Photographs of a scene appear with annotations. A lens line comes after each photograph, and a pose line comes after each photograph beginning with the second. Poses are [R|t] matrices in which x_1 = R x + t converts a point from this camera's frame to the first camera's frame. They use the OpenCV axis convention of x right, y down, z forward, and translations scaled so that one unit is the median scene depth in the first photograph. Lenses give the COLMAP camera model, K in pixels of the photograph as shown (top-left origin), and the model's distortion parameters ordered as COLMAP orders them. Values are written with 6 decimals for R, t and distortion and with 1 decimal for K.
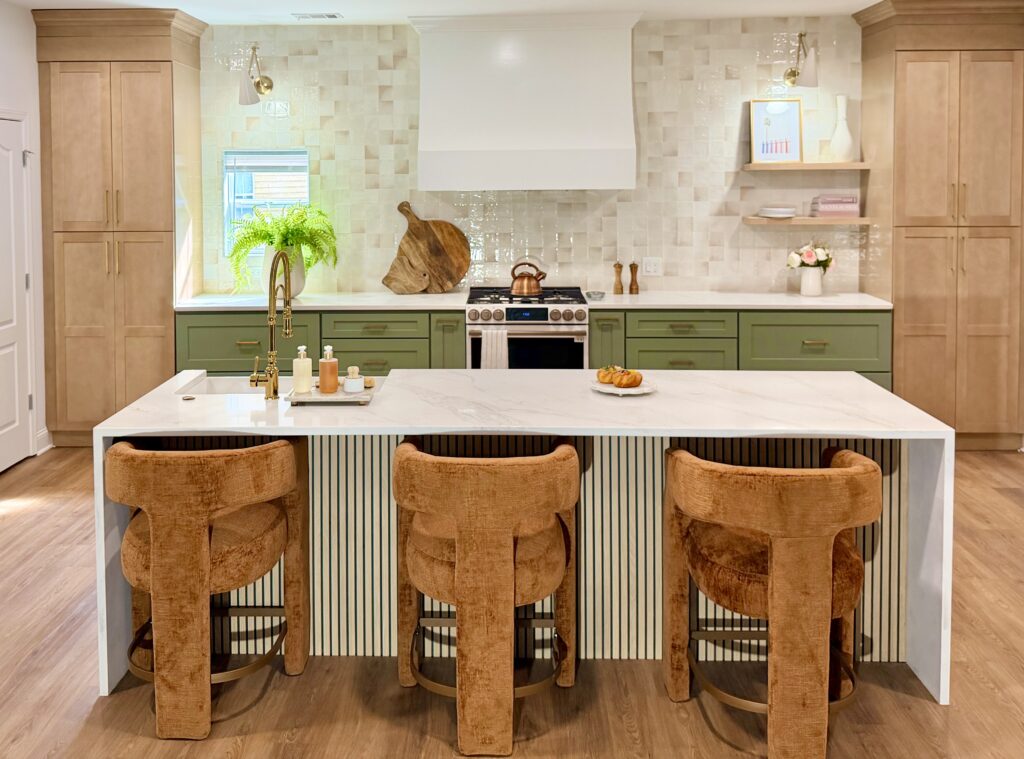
lens RADIAL K [[1005.8, 0, 471.2], [0, 1005.8, 217.0], [0, 0, 1]] dist [0.085812, 0.000000]
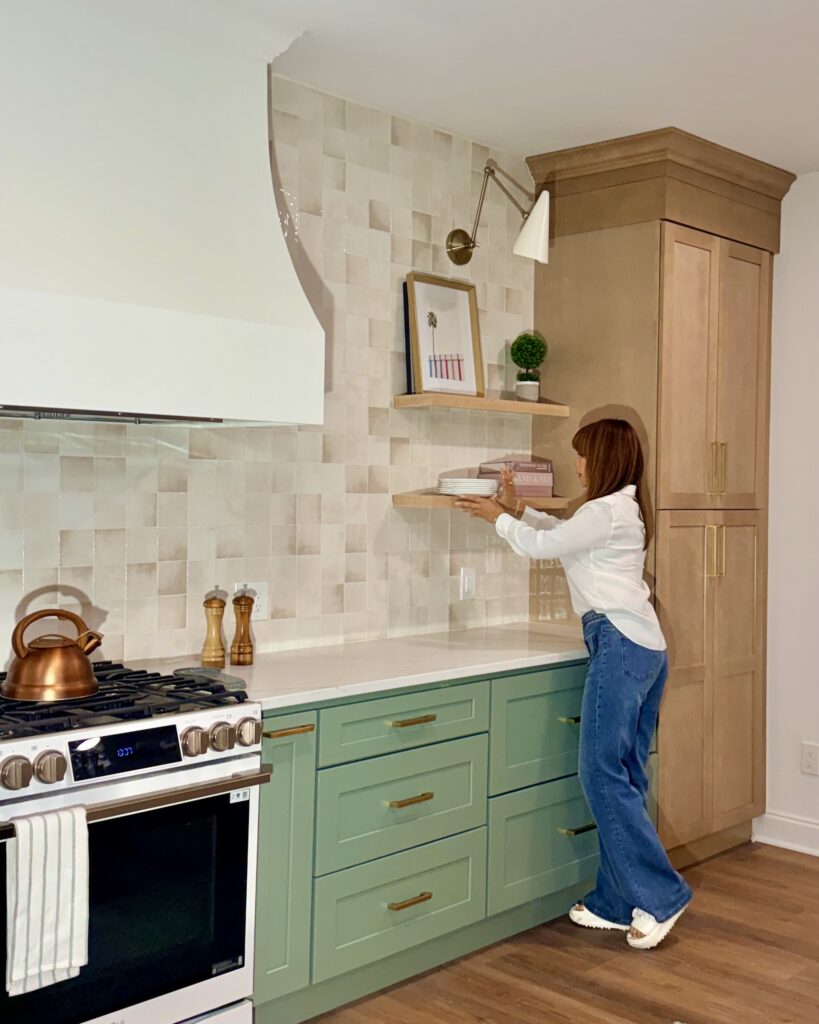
lens RADIAL K [[1243.7, 0, 522.0], [0, 1243.7, 484.1], [0, 0, 1]] dist [0.088518, 0.000000]
pose [[0.622557, 0.016123, 0.782408, -0.204787], [0.007278, 0.999625, -0.026391, 0.012304], [-0.782540, 0.022124, 0.622207, 0.575048]]
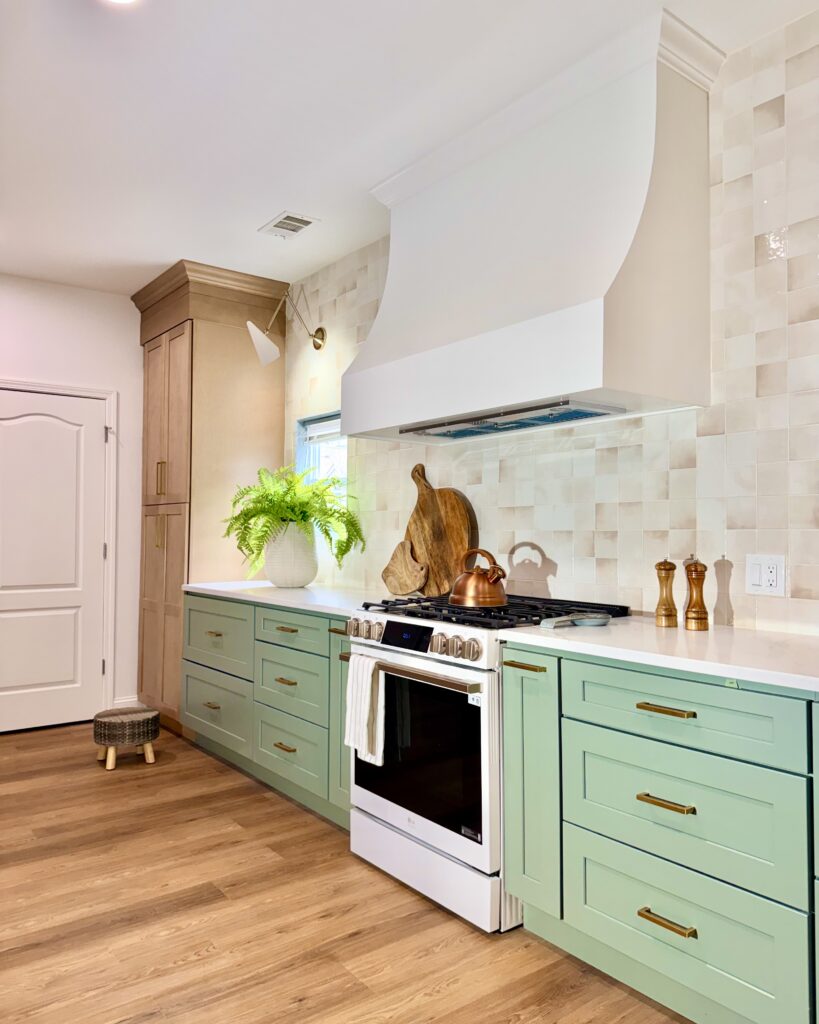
lens RADIAL K [[774.8, 0, 401.6], [0, 774.8, 506.8], [0, 0, 1]] dist [0.039161, -0.047719]
pose [[0.636963, -0.016220, -0.770724, 0.363163], [-0.042290, 0.997538, -0.055944, 0.047963], [0.769733, 0.068228, 0.634709, 0.692608]]
